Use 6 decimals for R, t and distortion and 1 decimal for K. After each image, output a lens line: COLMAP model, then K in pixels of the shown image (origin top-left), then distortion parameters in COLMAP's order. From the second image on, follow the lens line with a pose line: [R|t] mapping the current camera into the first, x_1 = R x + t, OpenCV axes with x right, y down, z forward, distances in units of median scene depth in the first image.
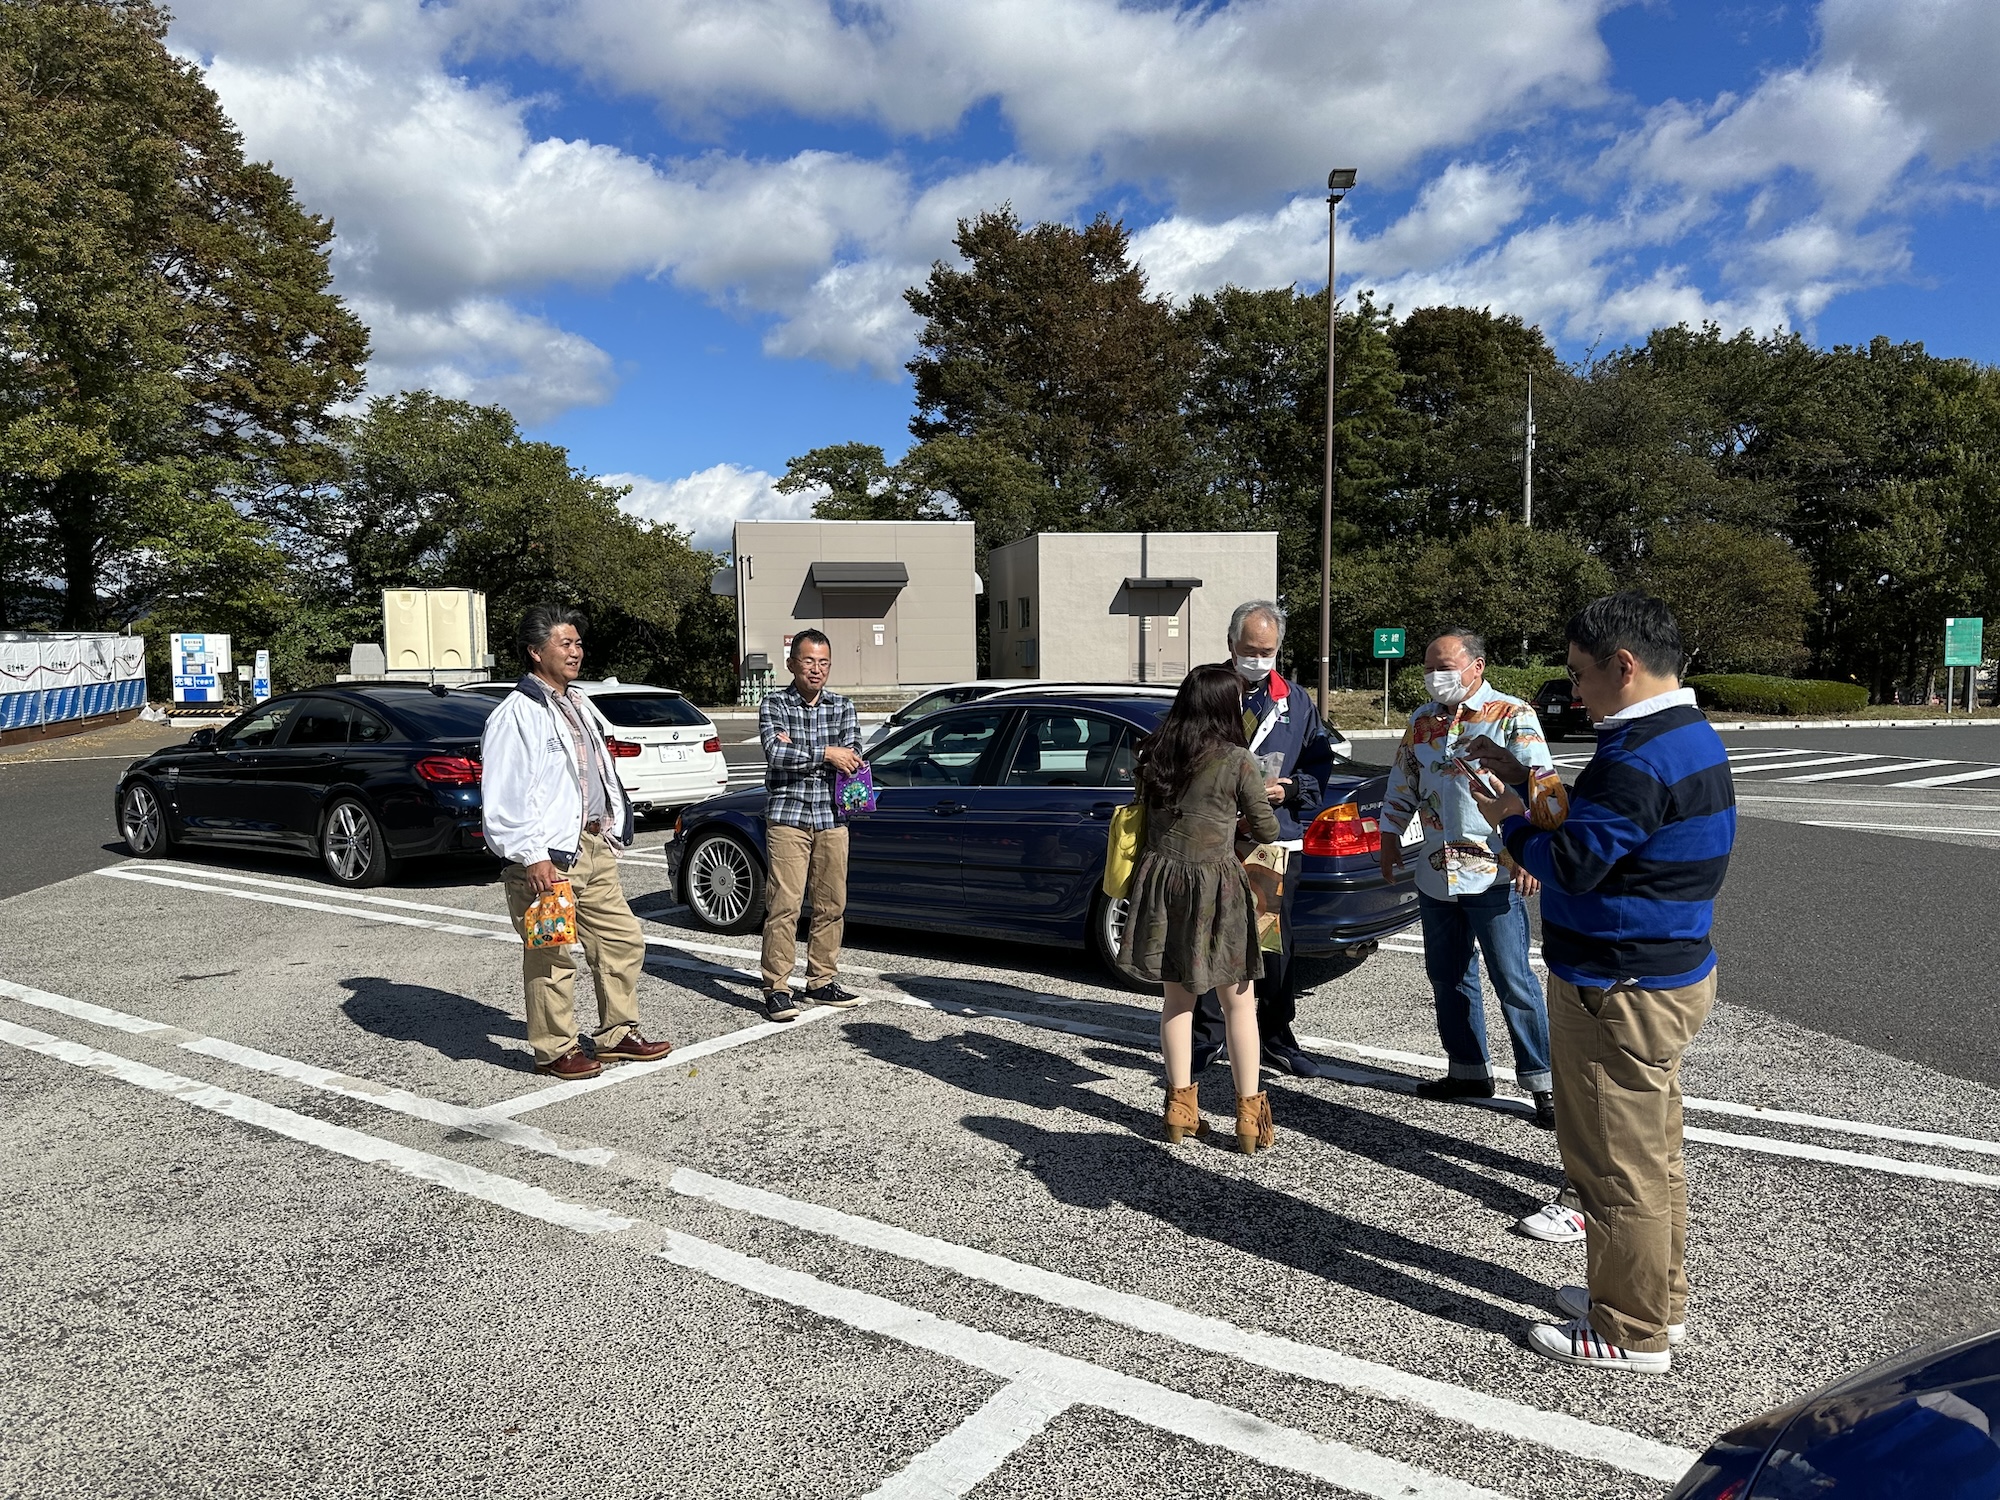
lens RADIAL K [[1402.0, 0, 984.4], [0, 1402.0, 763.8], [0, 0, 1]] dist [0.070340, -0.084021]
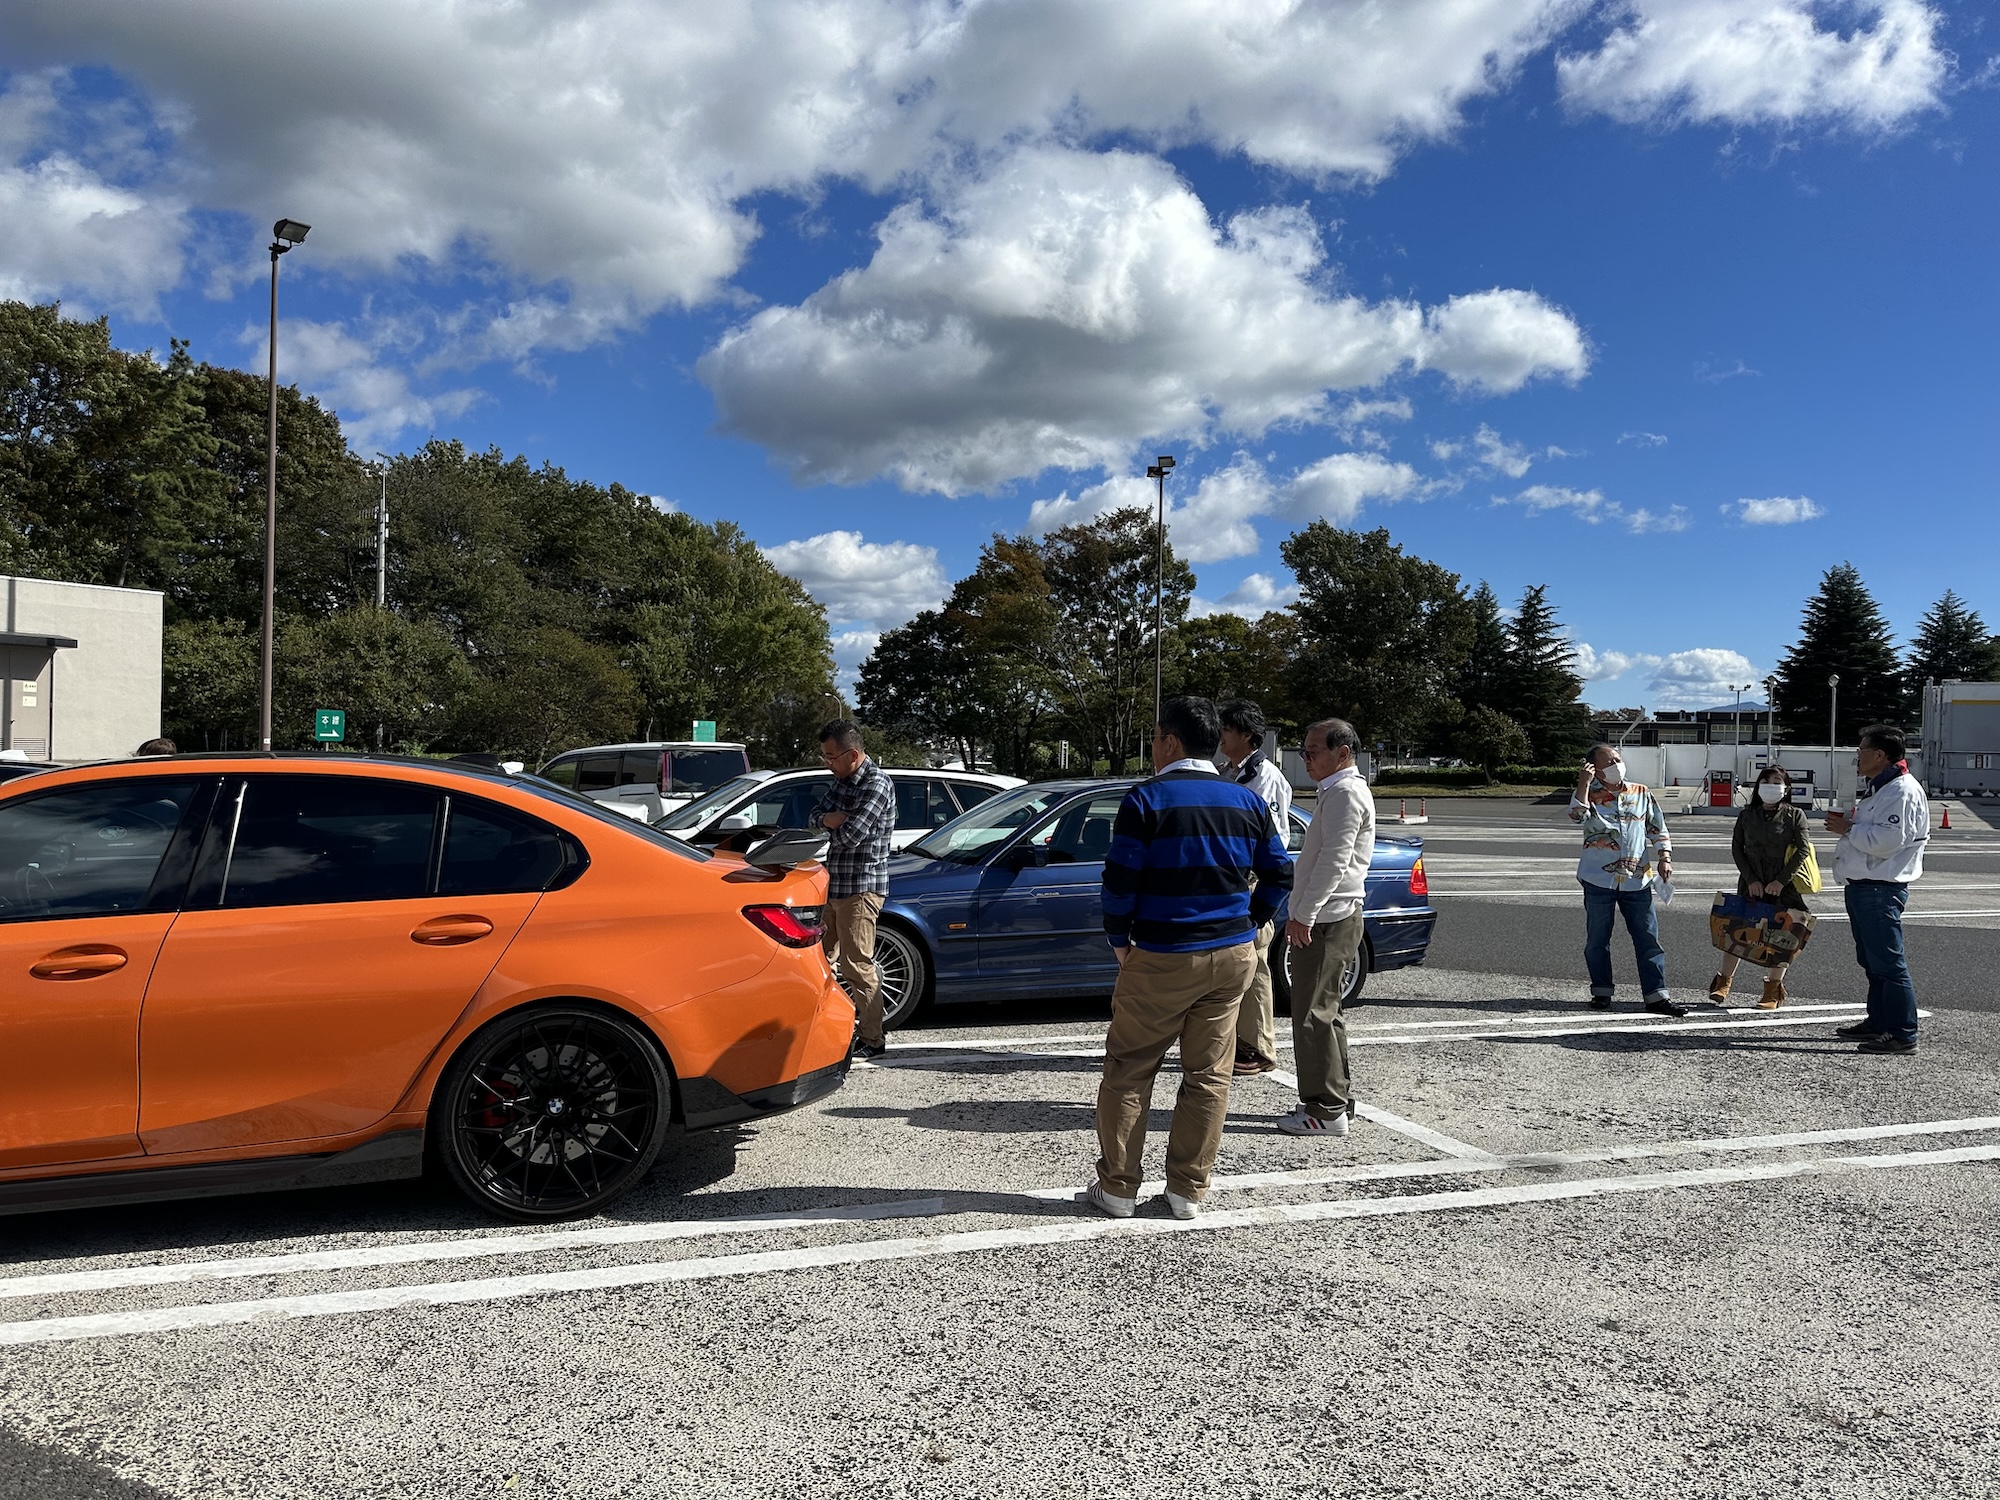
lens RADIAL K [[1402.0, 0, 982.7], [0, 1402.0, 760.3], [0, 0, 1]] dist [0.070340, -0.084021]
pose [[0.612367, 0.014641, 0.790438, -0.171981], [0.036066, 0.998270, -0.046432, -0.002869], [-0.789751, 0.056942, 0.610779, 0.072080]]
